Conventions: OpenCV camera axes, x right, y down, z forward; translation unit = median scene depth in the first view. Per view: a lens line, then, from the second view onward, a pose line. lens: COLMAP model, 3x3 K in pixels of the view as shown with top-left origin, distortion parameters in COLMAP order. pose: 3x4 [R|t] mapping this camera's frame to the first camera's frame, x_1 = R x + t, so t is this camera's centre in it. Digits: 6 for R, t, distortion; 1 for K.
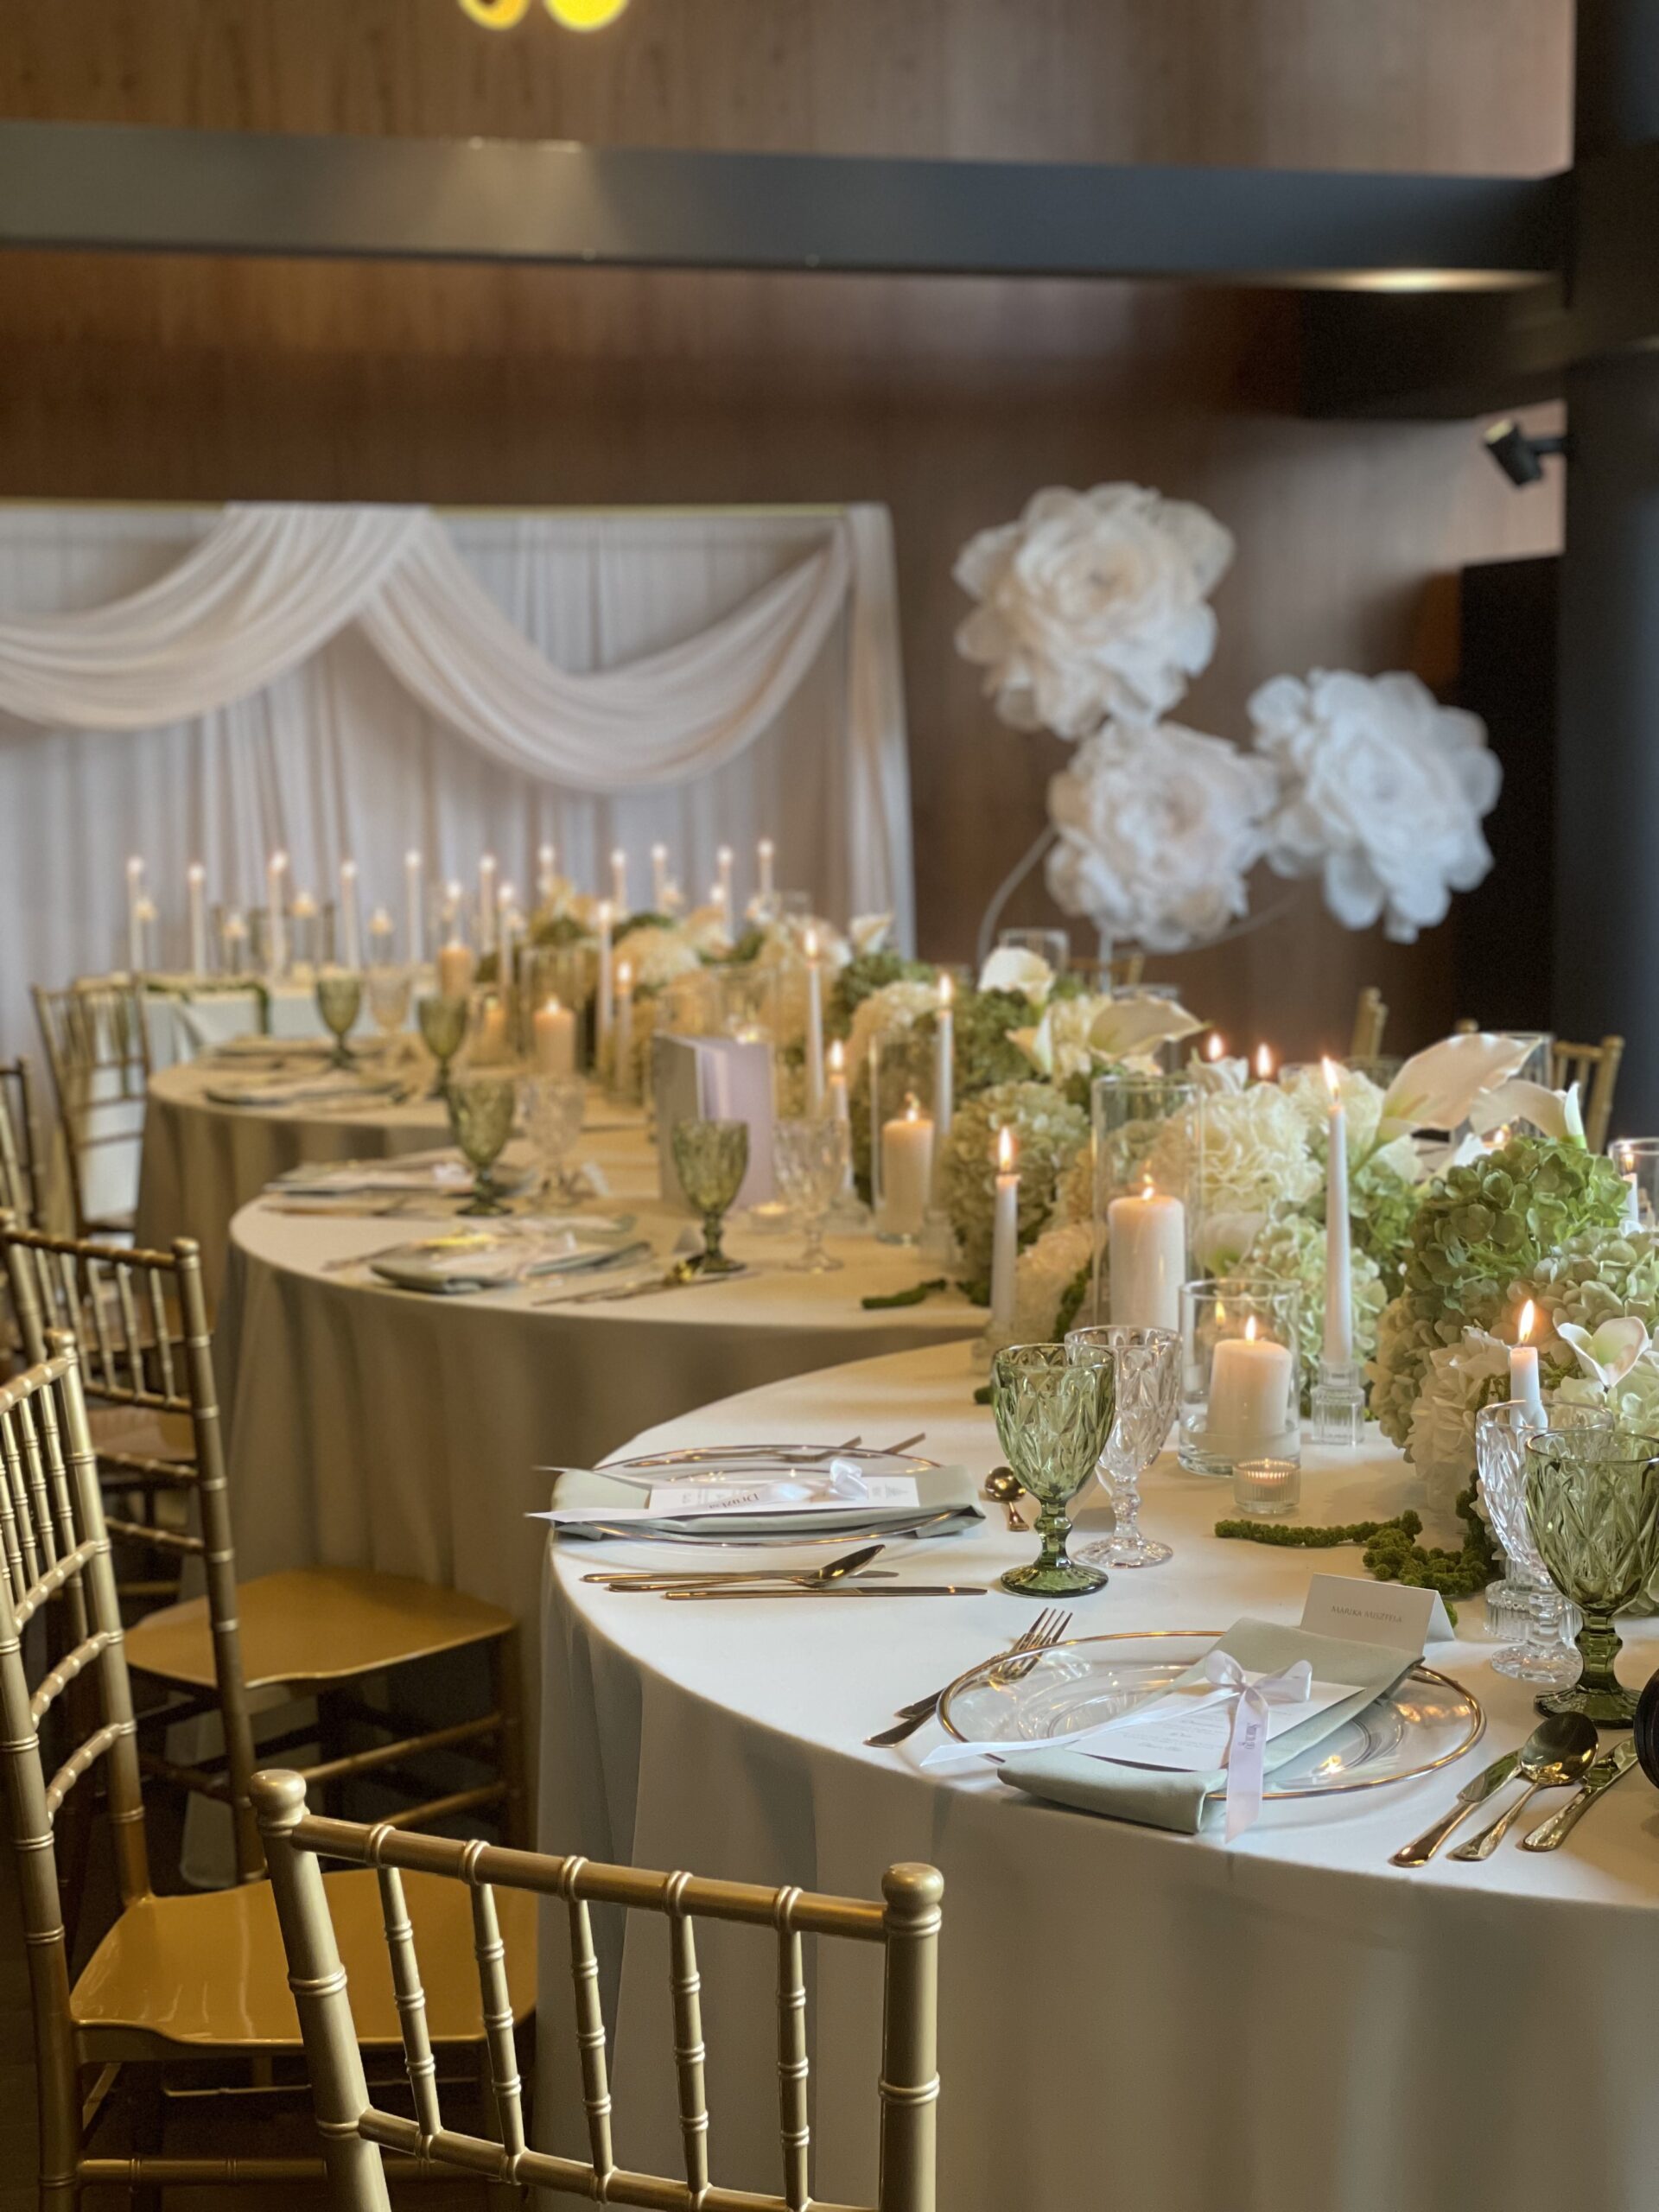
lens RADIAL K [[3271.9, 0, 831.9], [0, 3271.9, 1098.4], [0, 0, 1]] dist [0.118343, 0.000000]
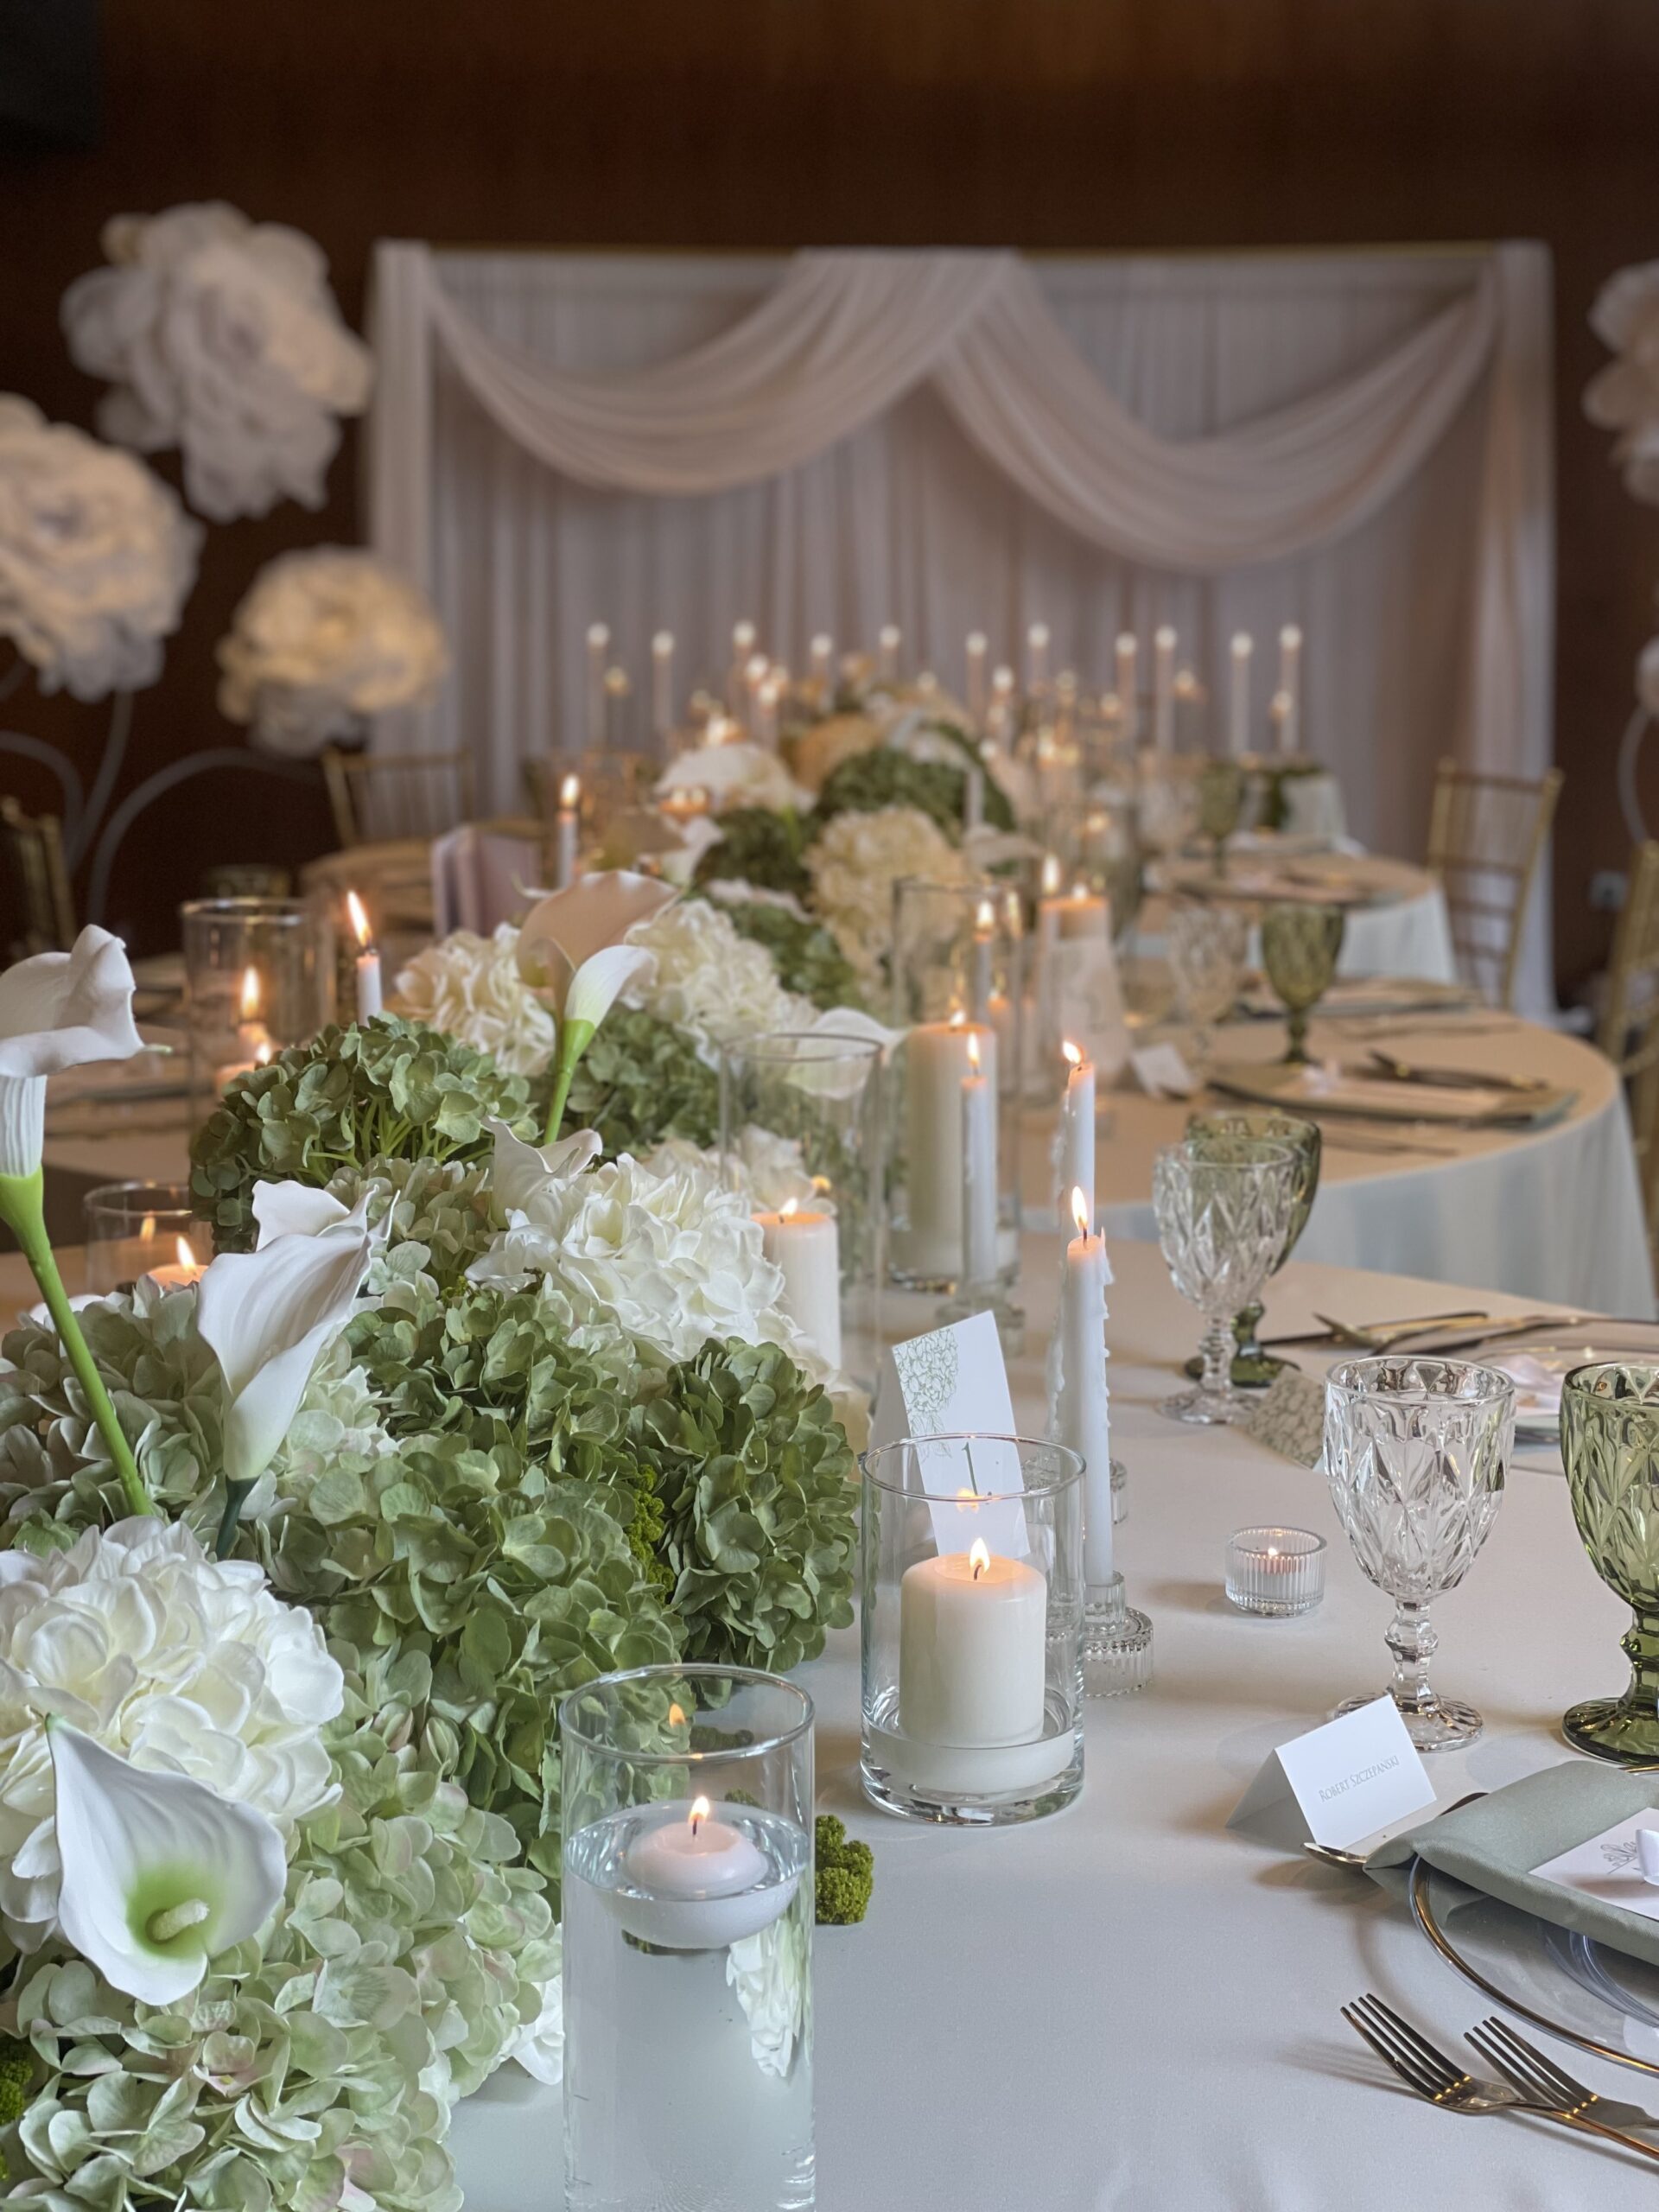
lens RADIAL K [[3271.9, 0, 836.5], [0, 3271.9, 1121.6], [0, 0, 1]] dist [0.118343, 0.000000]
pose [[0.942516, 0.078747, -0.324749, 0.157008], [-0.056472, 0.995394, 0.077473, -0.007578], [0.329354, -0.054680, 0.942622, 0.111583]]
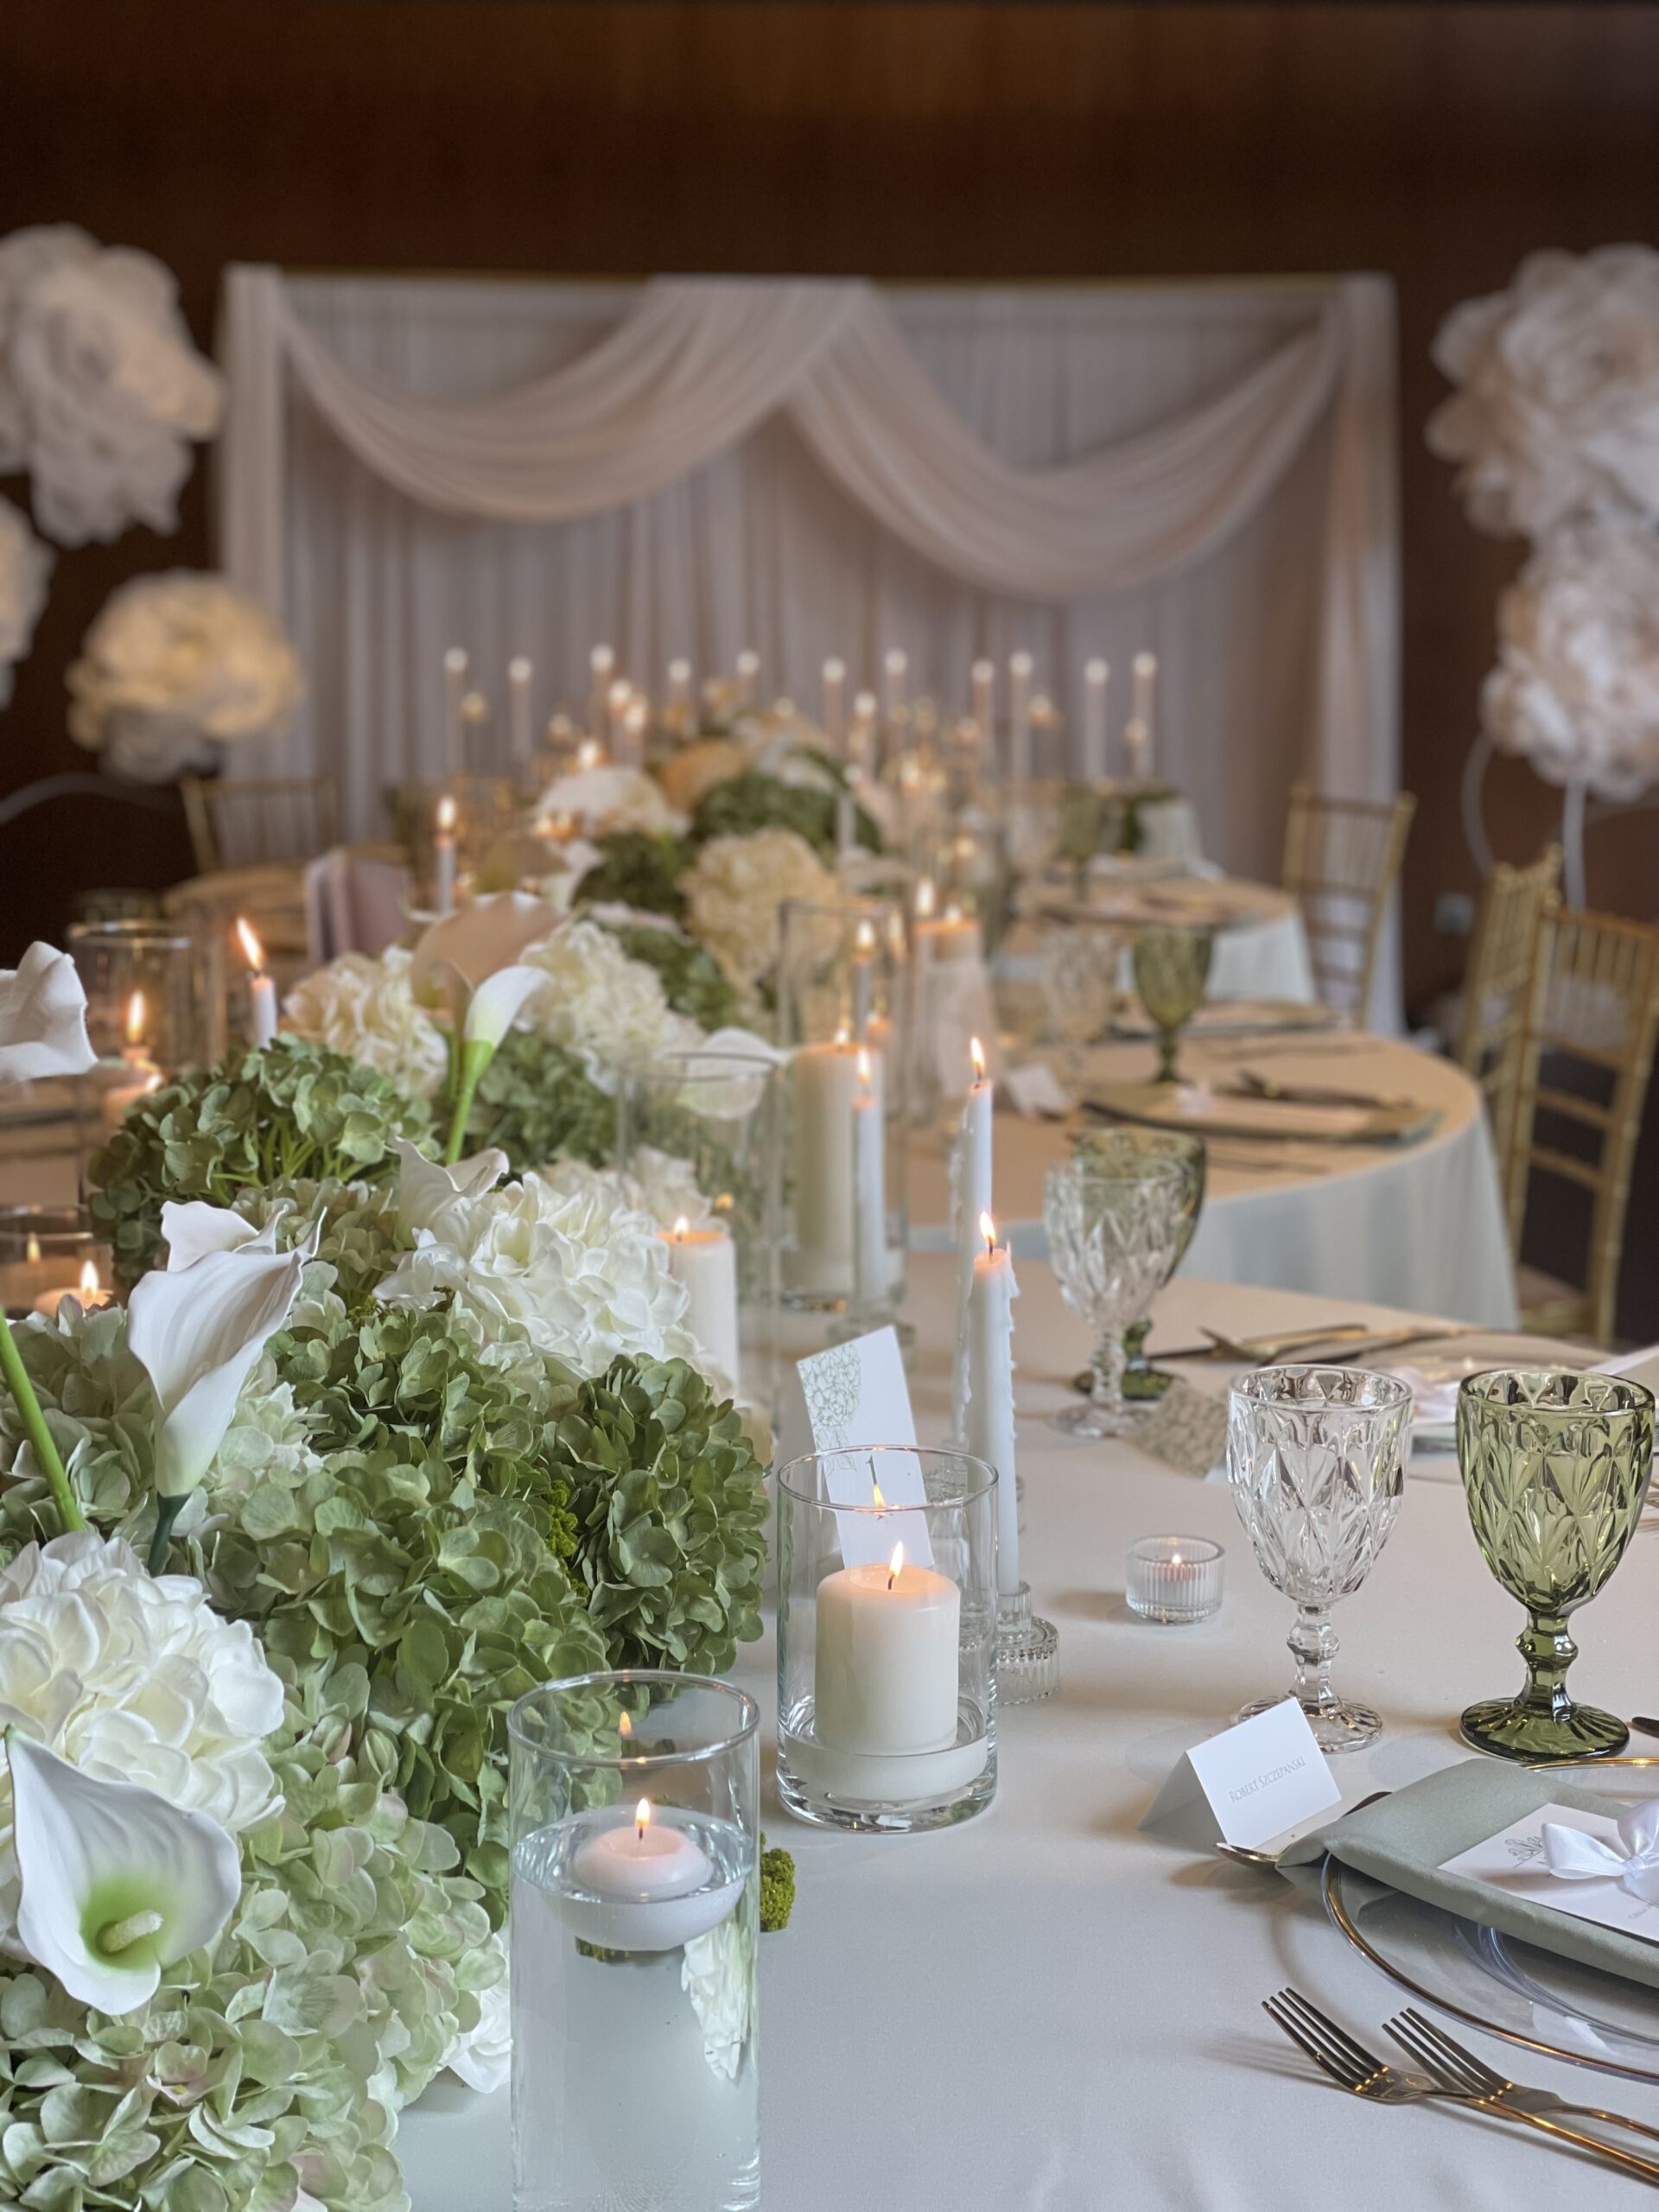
lens RADIAL K [[3271.9, 0, 839.1], [0, 3271.9, 1119.4], [0, 0, 1]] dist [0.118343, 0.000000]
pose [[0.957216, 0.070113, -0.280751, 0.154537], [-0.053573, 0.996369, 0.066172, -0.007009], [0.284371, -0.048301, 0.957497, 0.108650]]
